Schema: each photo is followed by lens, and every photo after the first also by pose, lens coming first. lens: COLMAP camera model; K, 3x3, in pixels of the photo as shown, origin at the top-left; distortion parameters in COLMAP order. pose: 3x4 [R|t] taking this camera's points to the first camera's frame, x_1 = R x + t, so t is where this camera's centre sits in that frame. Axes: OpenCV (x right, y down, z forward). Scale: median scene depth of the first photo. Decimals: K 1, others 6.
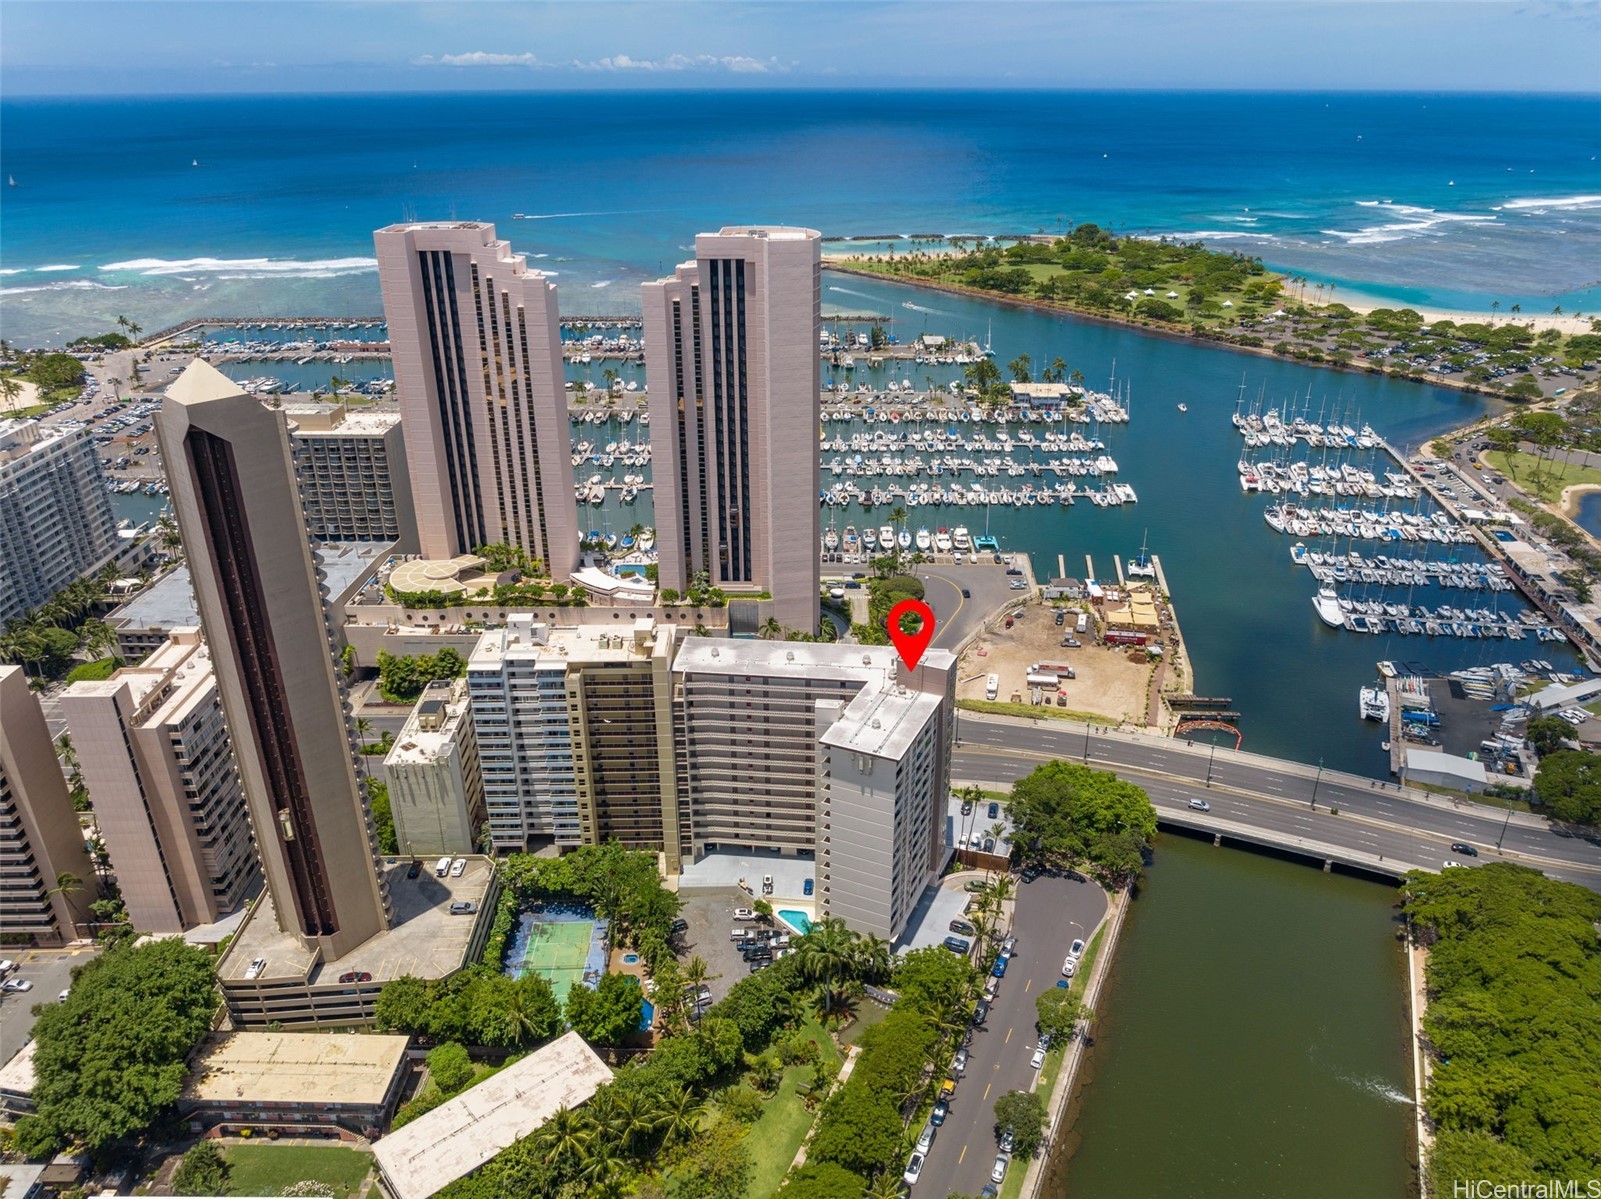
lens RADIAL K [[1125.2, 0, 792.1], [0, 1125.2, 601.0], [0, 0, 1]] dist [-0.032894, -0.001546]
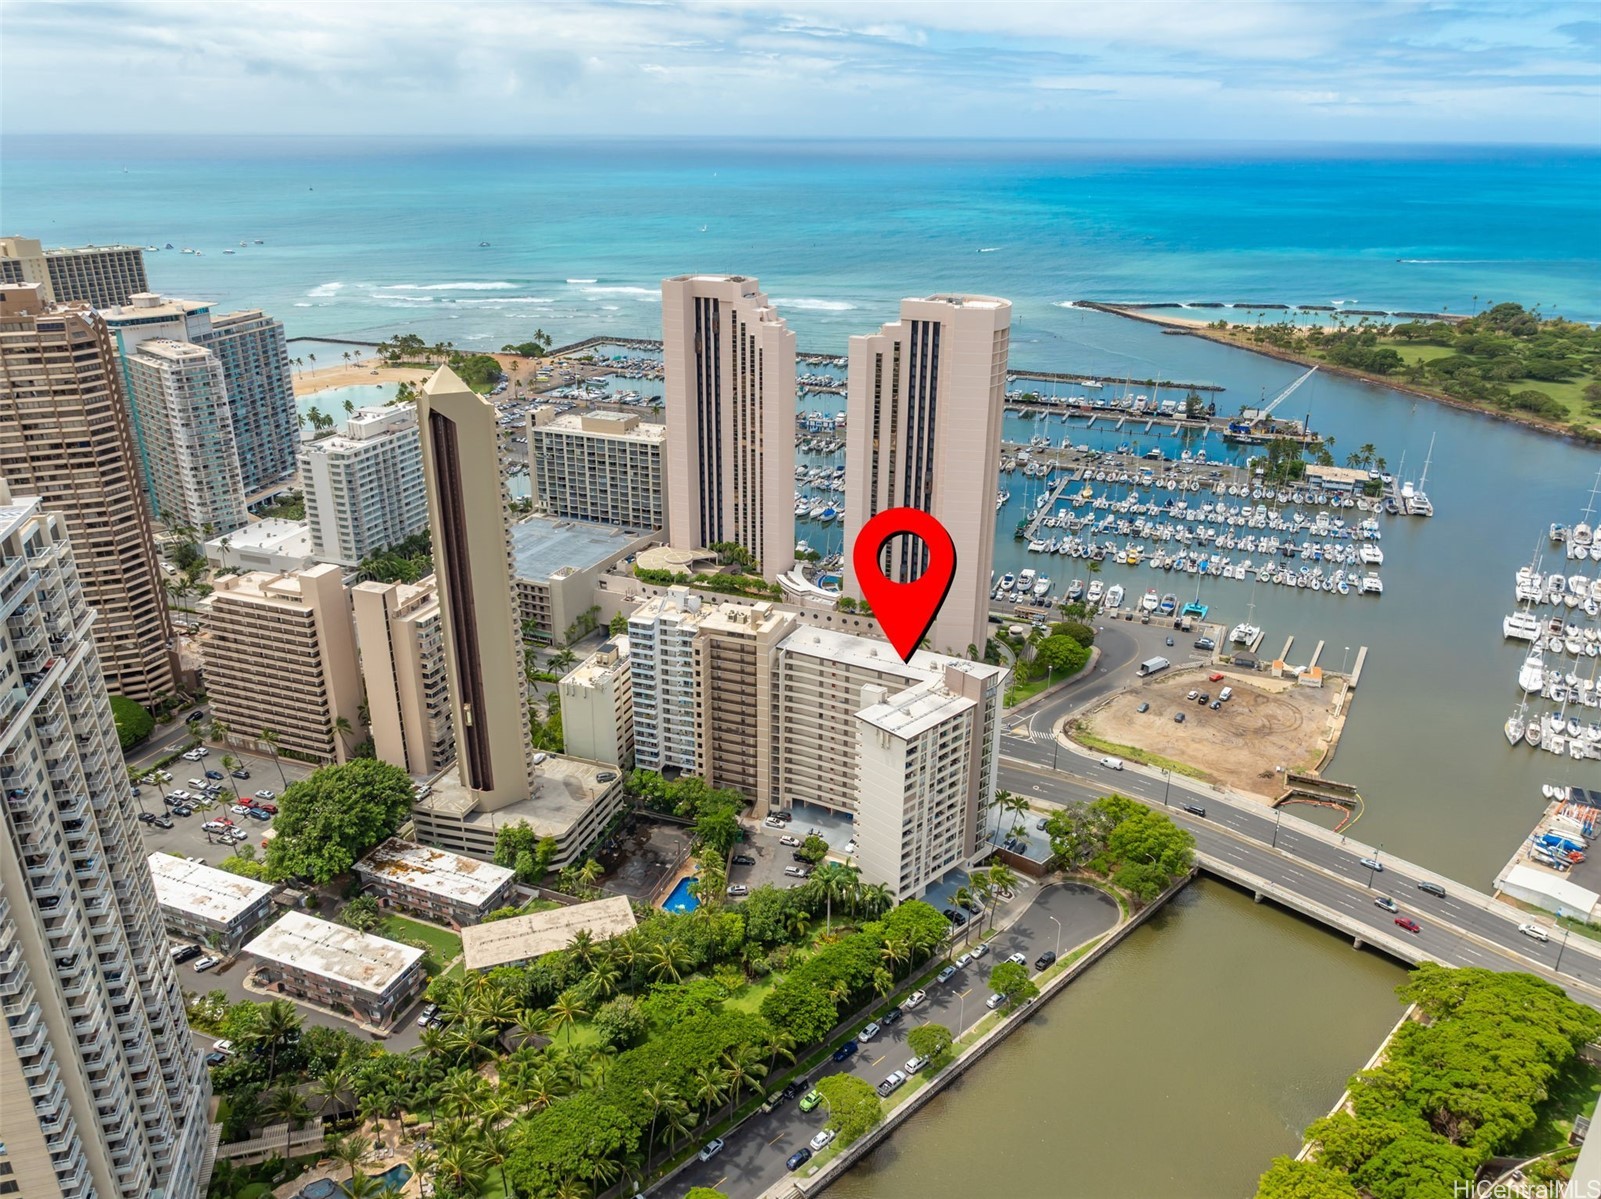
lens RADIAL K [[1170.1, 0, 797.8], [0, 1170.1, 595.4], [0, 0, 1]] dist [-0.047992, -0.001972]
pose [[0.930692, 0.143212, -0.336604, 0.265061], [-0.160670, 0.986706, -0.024440, 0.026544], [0.328629, 0.076828, 0.941329, -0.157994]]
